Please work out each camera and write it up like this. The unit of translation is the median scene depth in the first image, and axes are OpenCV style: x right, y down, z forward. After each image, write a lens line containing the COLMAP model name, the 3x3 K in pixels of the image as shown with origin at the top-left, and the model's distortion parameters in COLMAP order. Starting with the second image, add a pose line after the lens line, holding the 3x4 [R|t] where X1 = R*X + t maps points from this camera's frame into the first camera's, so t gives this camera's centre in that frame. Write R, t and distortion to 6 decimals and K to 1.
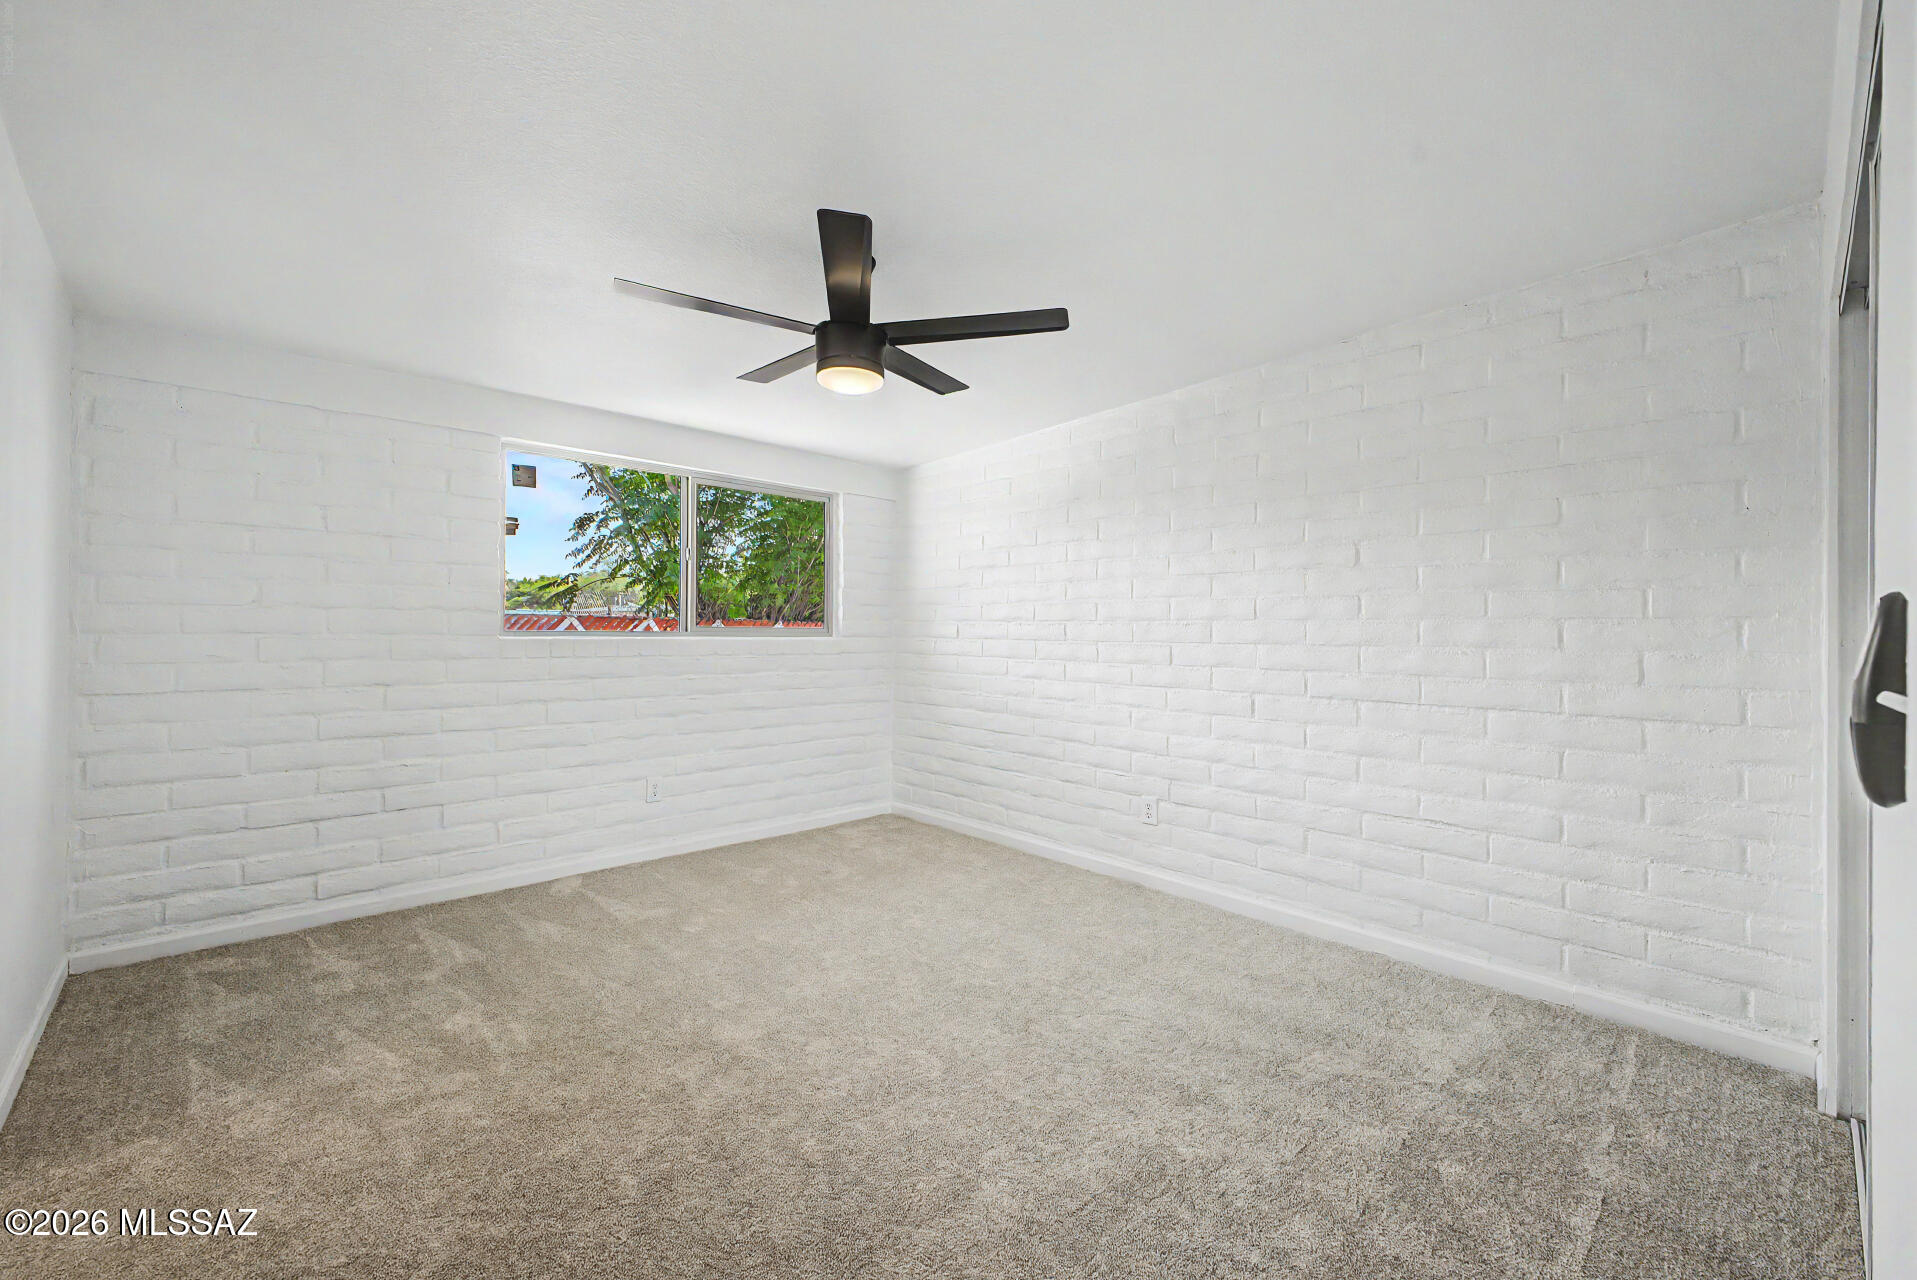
lens RADIAL K [[776.9, 0, 962.3], [0, 776.9, 634.1], [0, 0, 1]] dist [0.033870, -0.008617]
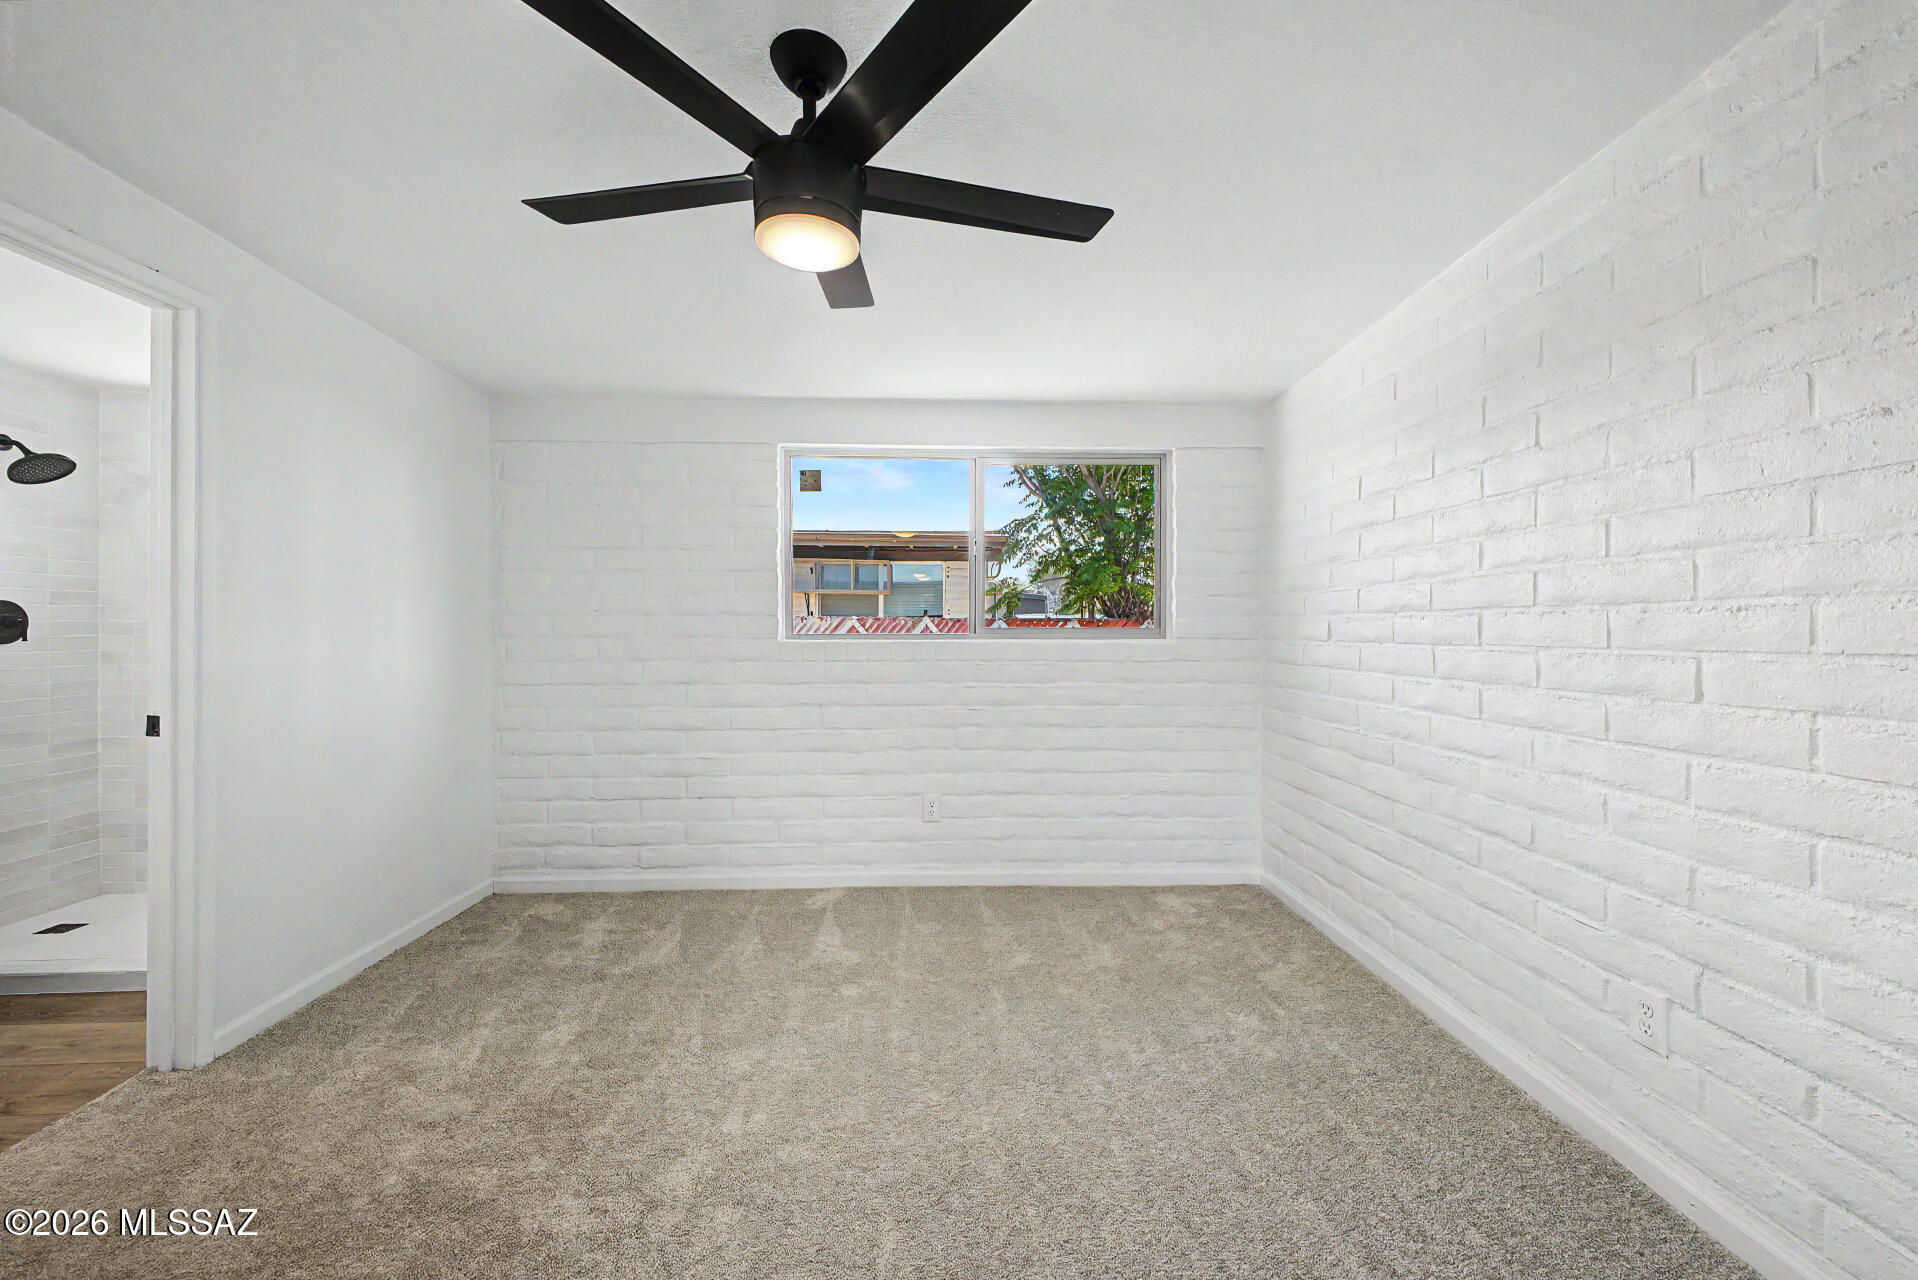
lens RADIAL K [[777.3, 0, 962.8], [0, 777.3, 634.1], [0, 0, 1]] dist [0.033870, -0.008617]
pose [[0.747982, -0.006292, -0.663690, 0.251909], [0.005959, 0.999978, -0.002764, 0.000029], [0.663693, -0.001888, 0.748003, 0.387403]]
